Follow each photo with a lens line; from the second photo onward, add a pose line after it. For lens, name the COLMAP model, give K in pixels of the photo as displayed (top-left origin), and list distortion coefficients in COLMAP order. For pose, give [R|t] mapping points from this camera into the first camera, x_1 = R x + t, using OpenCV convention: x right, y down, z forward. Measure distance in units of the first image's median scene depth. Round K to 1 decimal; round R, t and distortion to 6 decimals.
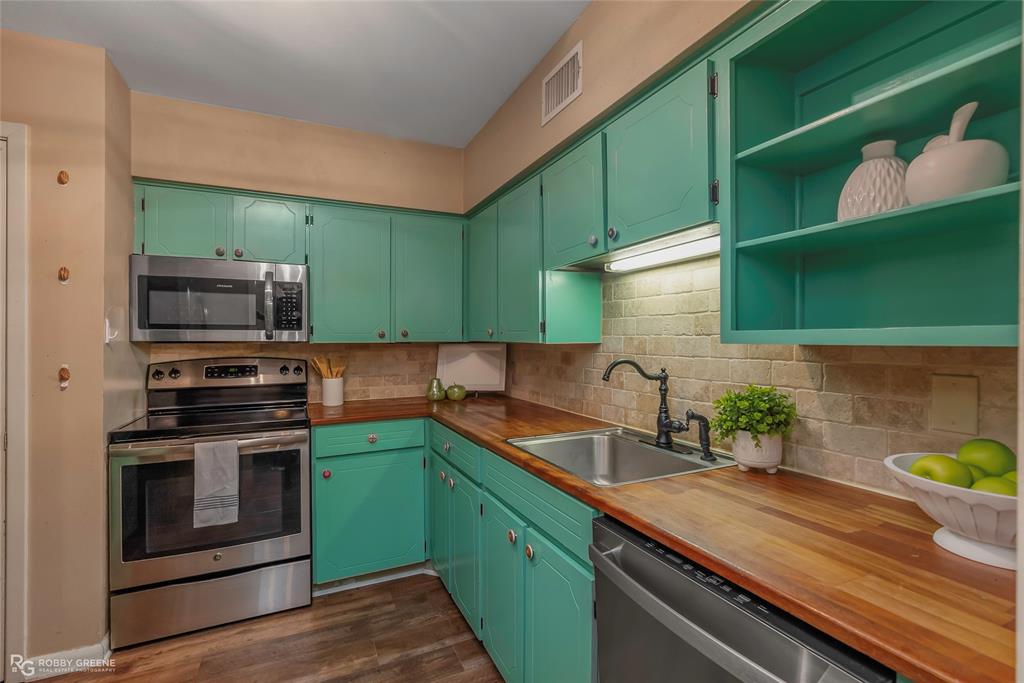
lens RADIAL K [[472.0, 0, 516.1], [0, 472.0, 341.9], [0, 0, 1]] dist [-0.001443, 0.001881]
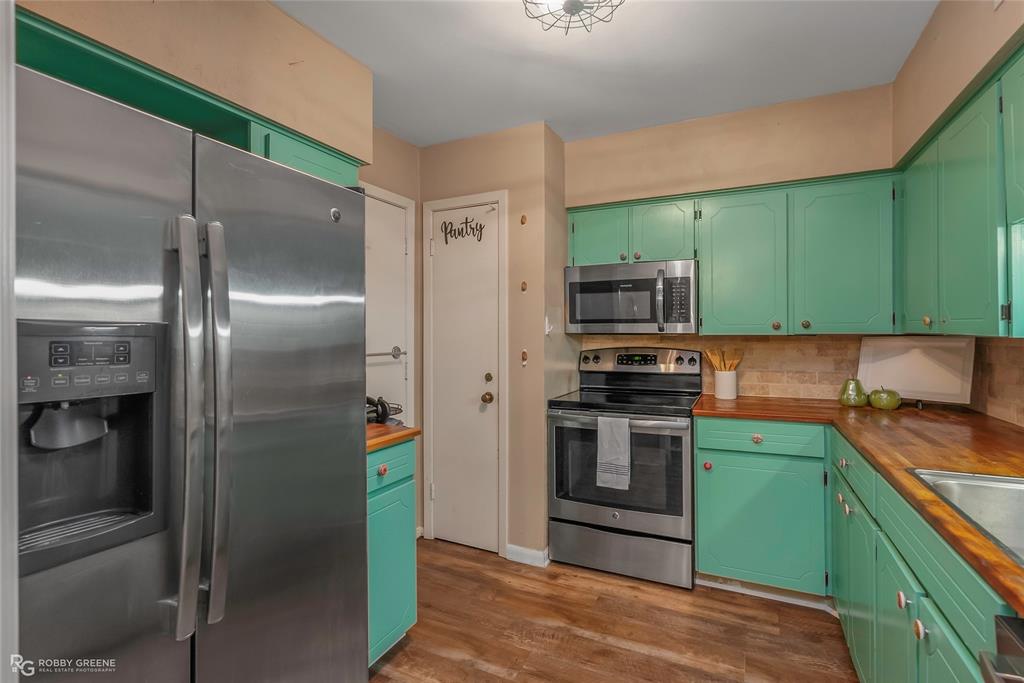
lens RADIAL K [[472.0, 0, 518.8], [0, 472.0, 334.4], [0, 0, 1]] dist [-0.001443, 0.001881]
pose [[0.639180, 0.002368, -0.769054, 0.110987], [-0.001954, 0.999997, 0.001455, 0.000501], [0.769055, 0.000573, 0.639182, 0.051743]]
